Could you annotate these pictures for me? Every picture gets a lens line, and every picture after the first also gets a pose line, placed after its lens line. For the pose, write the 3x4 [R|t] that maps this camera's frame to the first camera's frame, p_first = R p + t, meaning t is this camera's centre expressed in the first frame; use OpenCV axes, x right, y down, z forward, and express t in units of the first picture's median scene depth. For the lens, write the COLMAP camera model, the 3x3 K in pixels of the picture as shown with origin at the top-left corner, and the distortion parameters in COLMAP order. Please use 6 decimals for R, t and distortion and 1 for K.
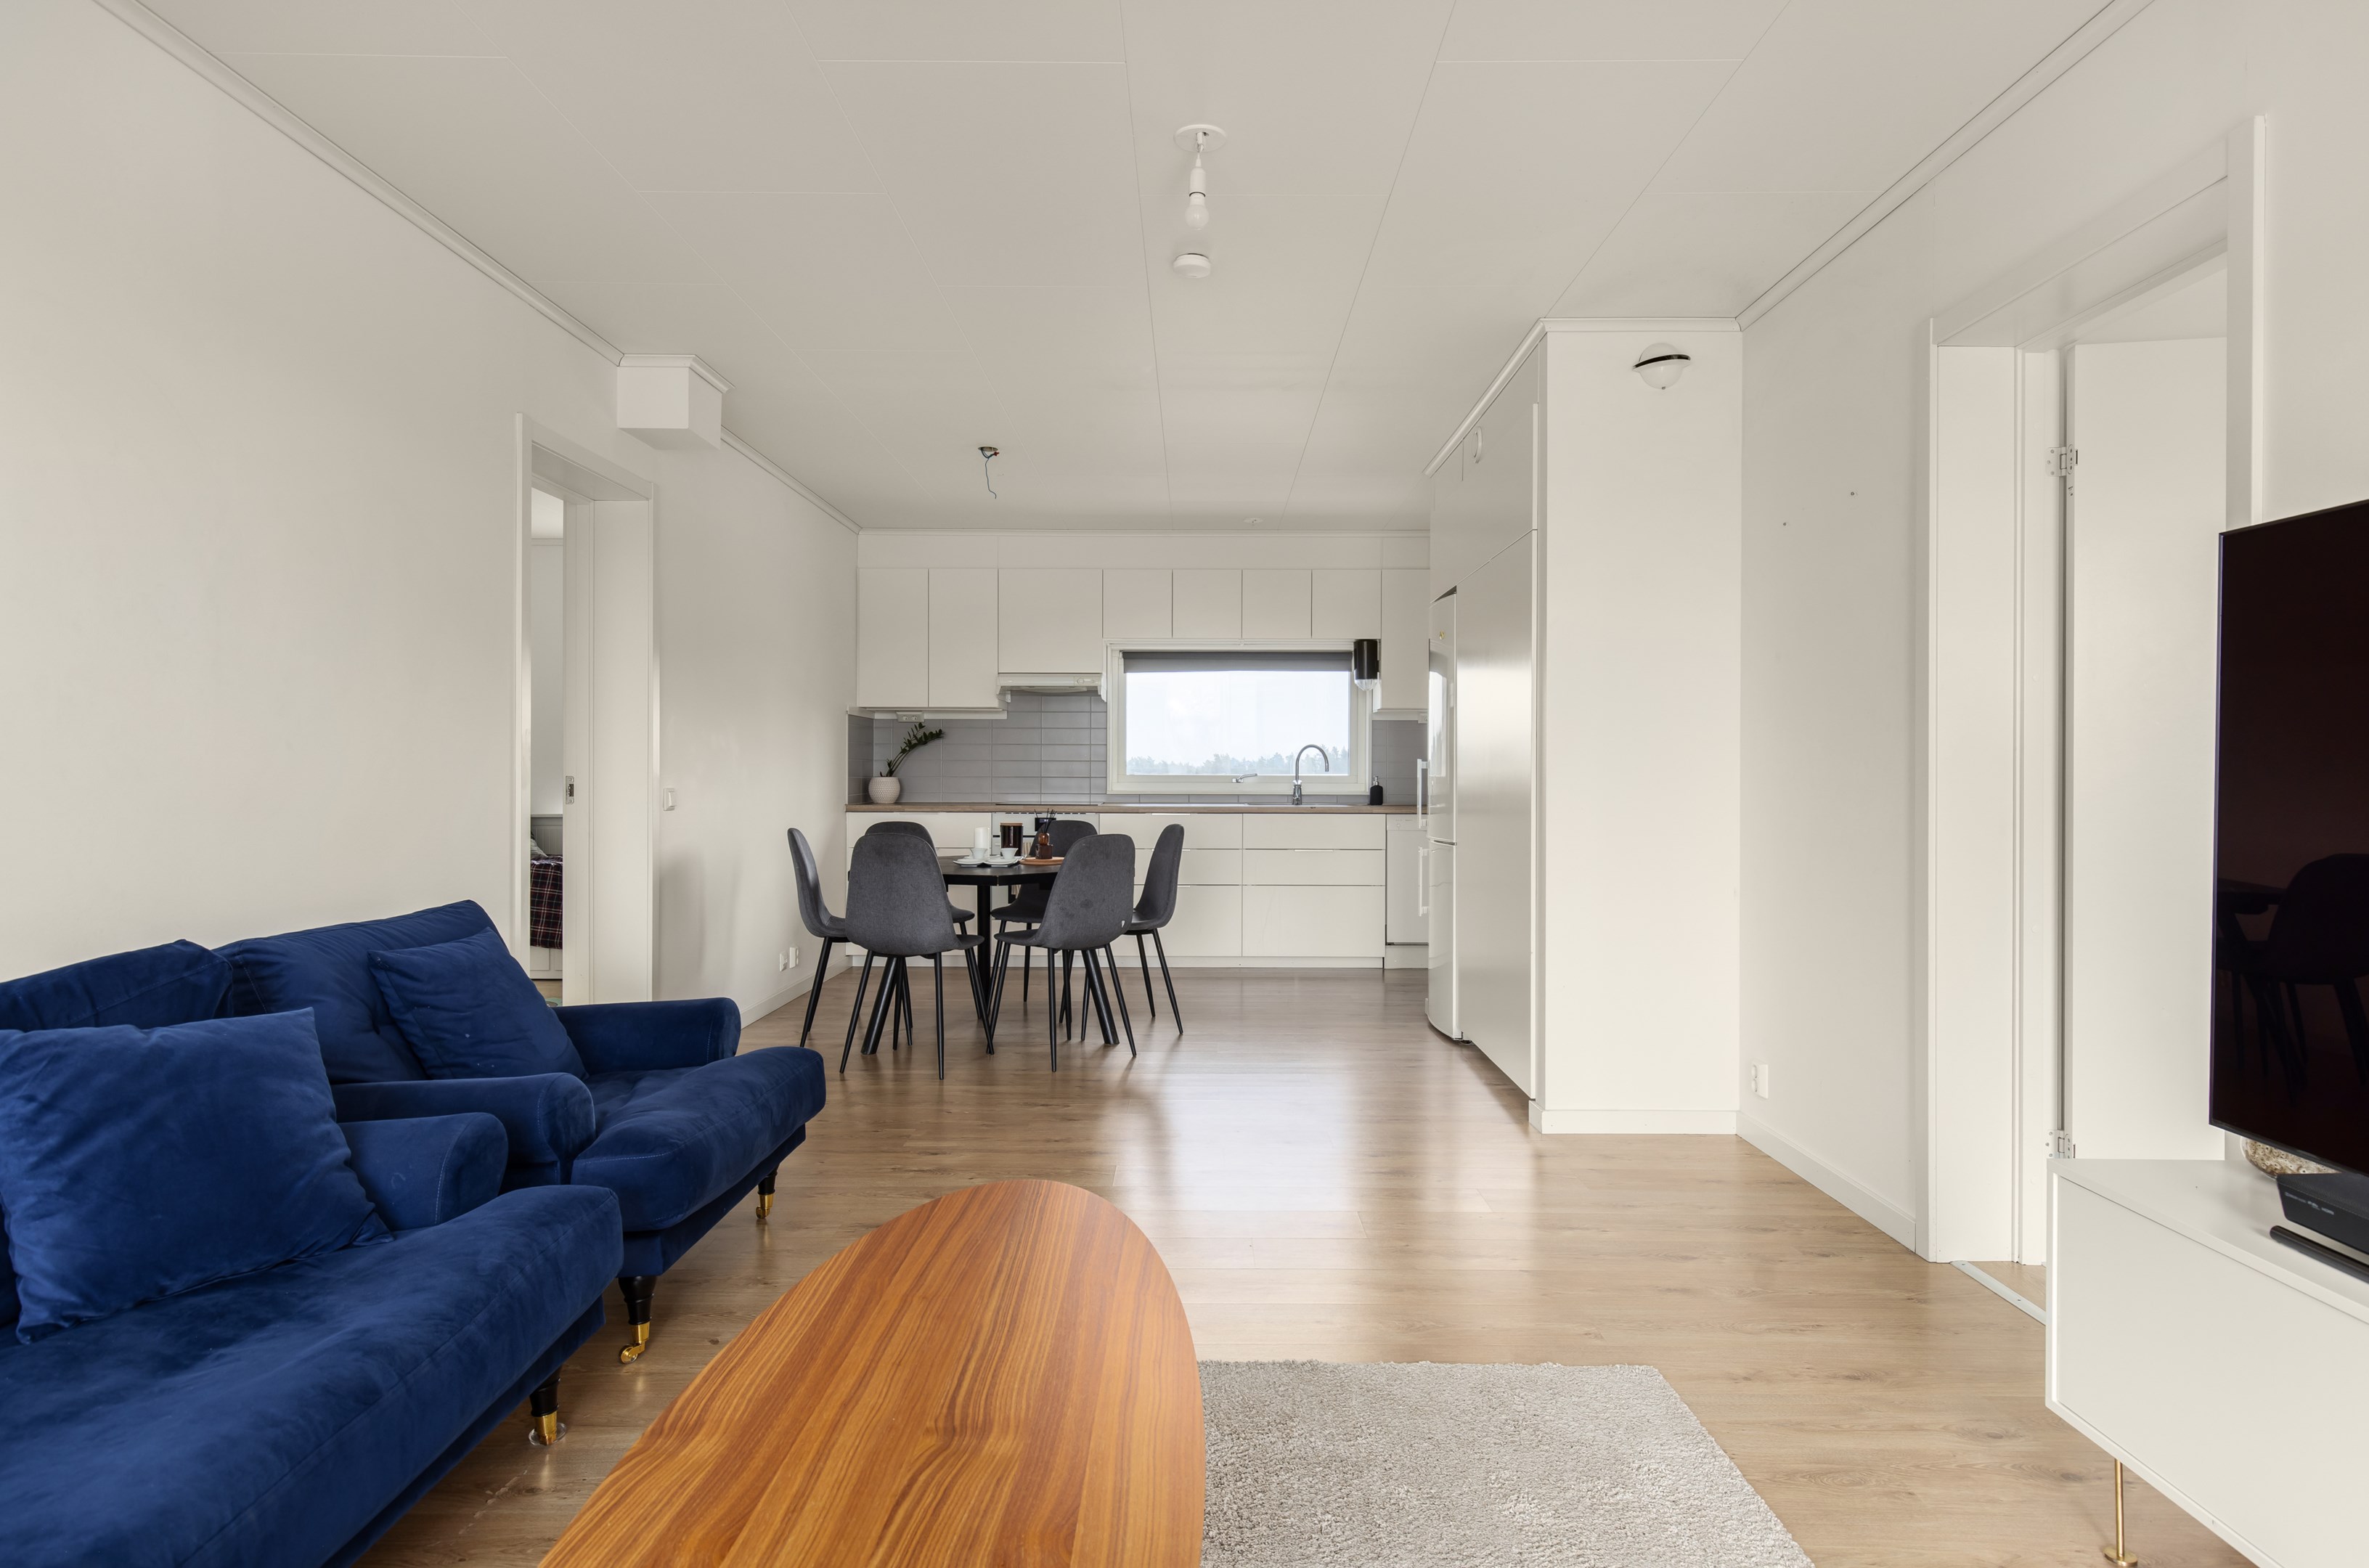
lens RADIAL K [[1321.5, 0, 1185.7], [0, 1321.5, 777.1], [0, 0, 1]] dist [0.000951, 0.001329]
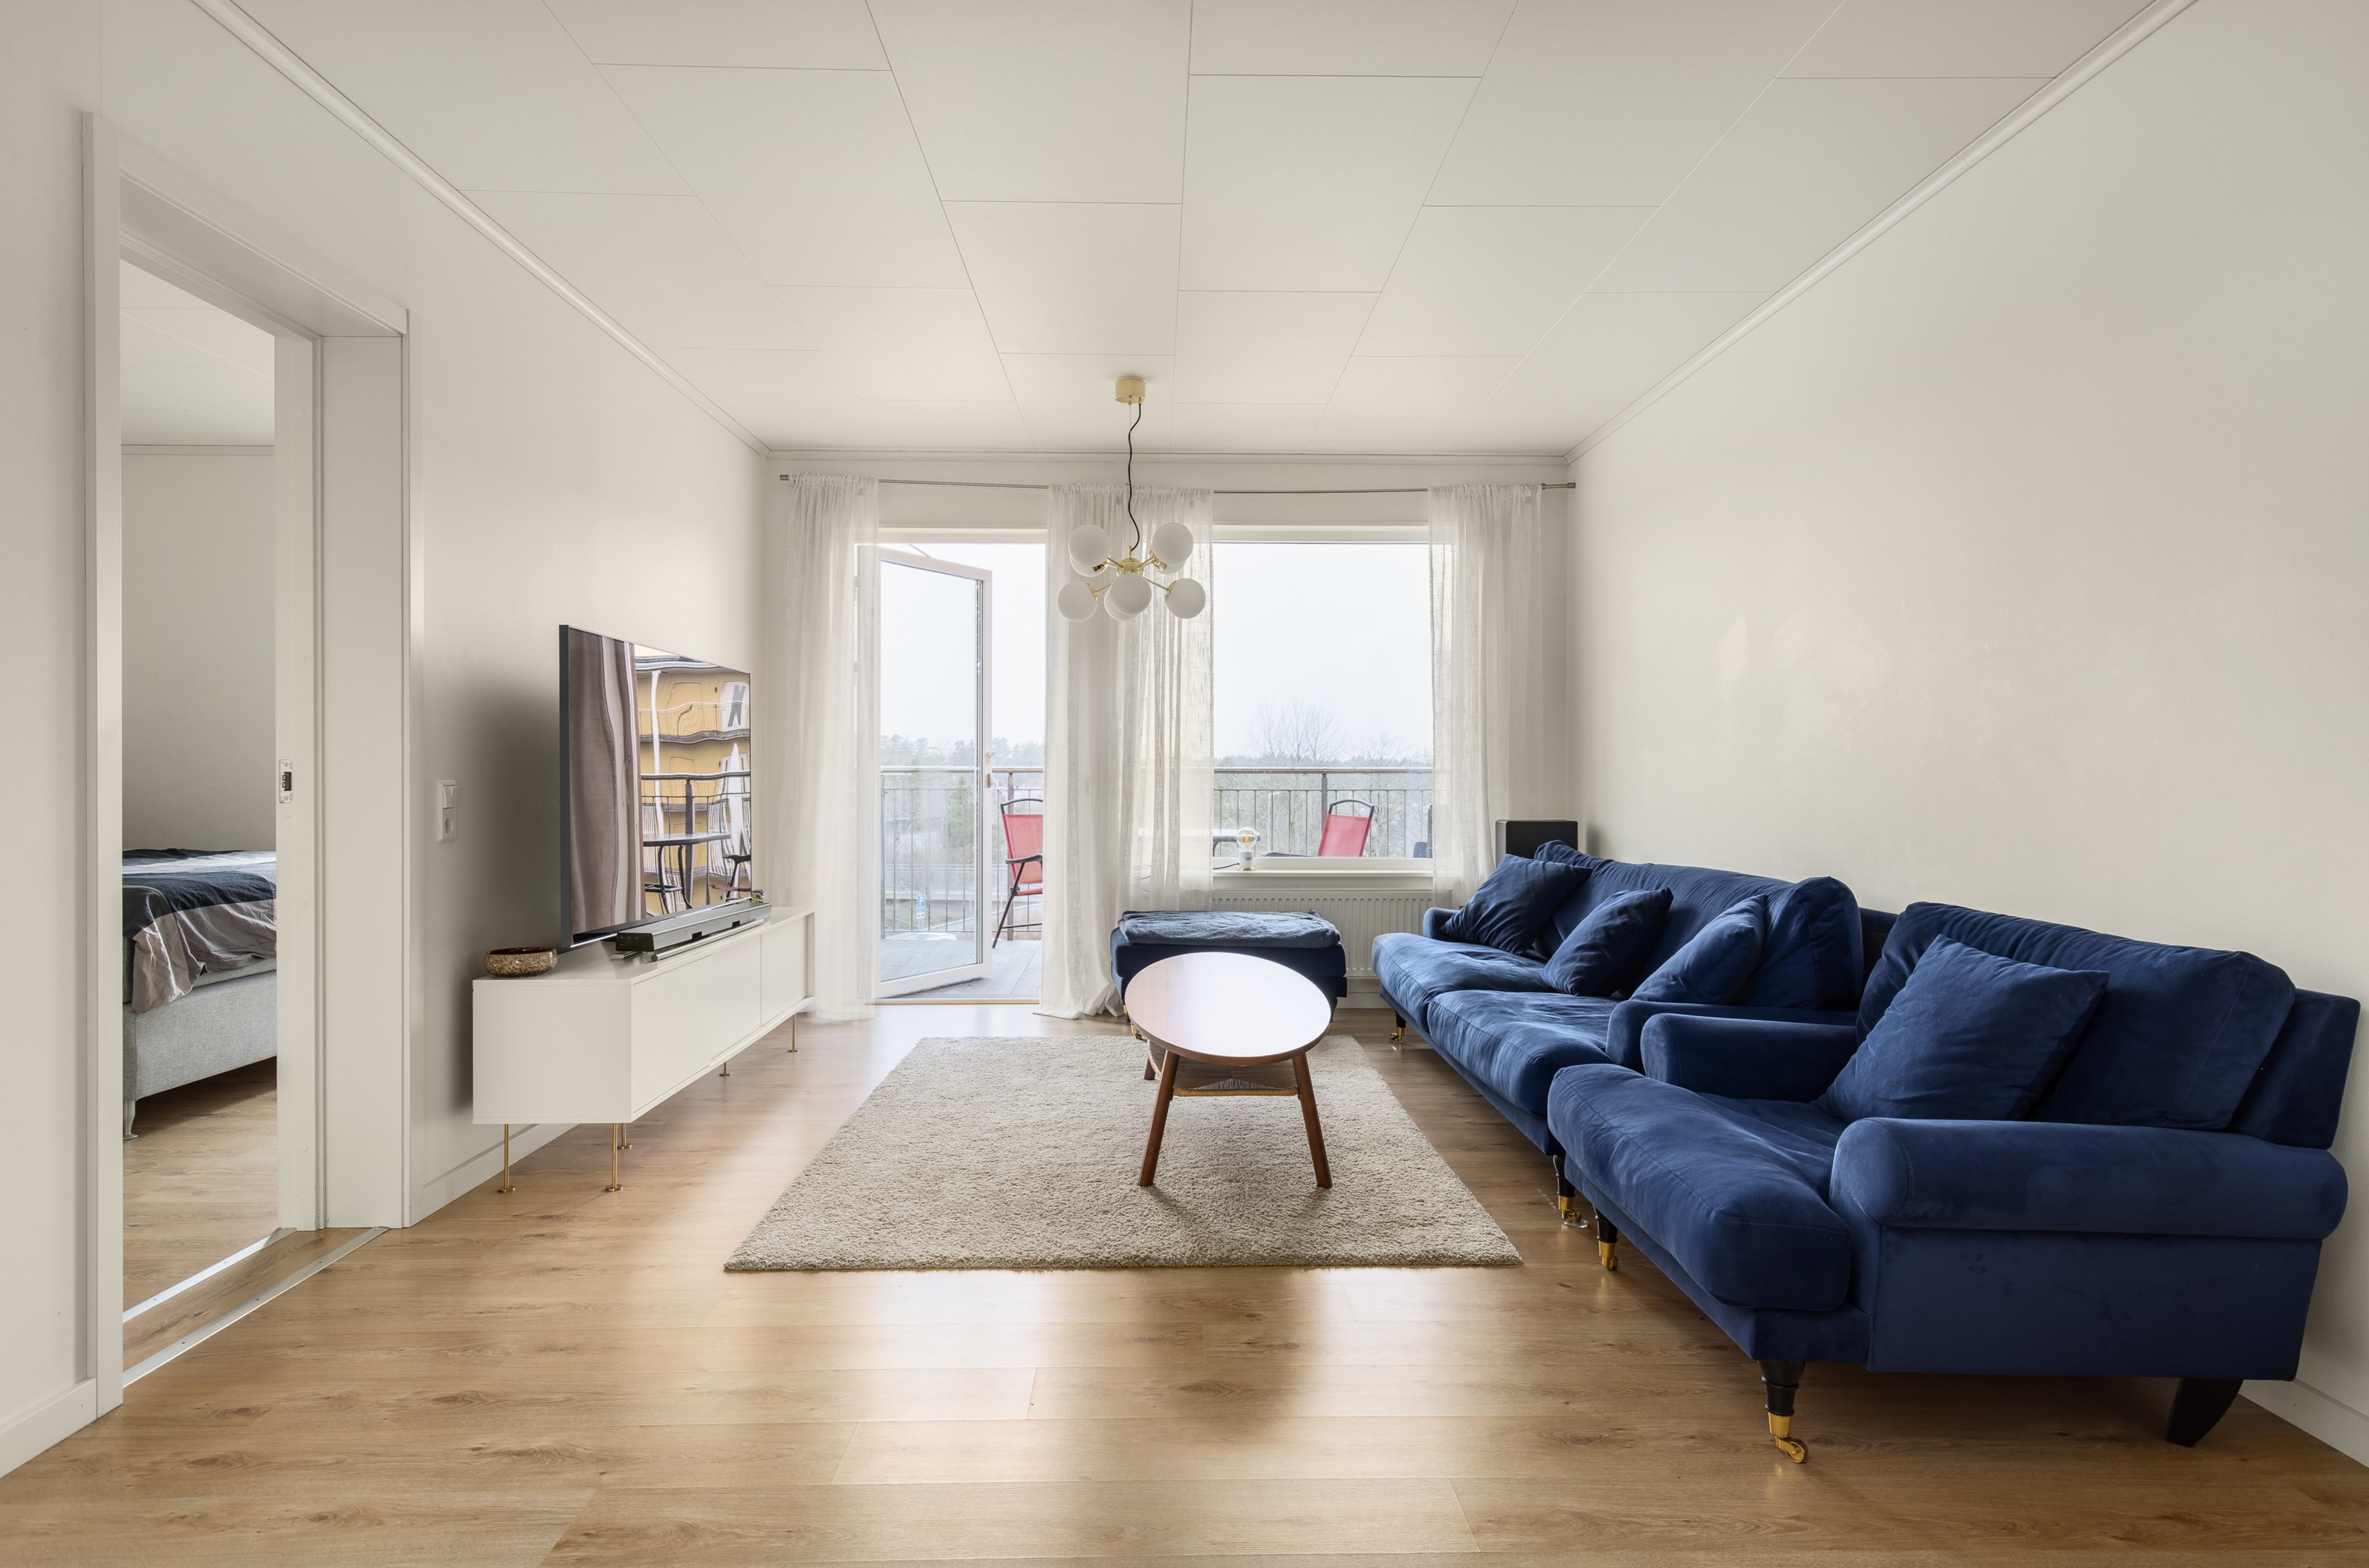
lens RADIAL K [[1321.5, 0, 1185.7], [0, 1321.5, 777.1], [0, 0, 1]] dist [0.000951, 0.001329]
pose [[-0.999487, -0.008389, -0.030925, -0.003593], [-0.008645, 0.999930, 0.008138, 0.001603], [0.030854, 0.008401, -0.999489, 0.695617]]
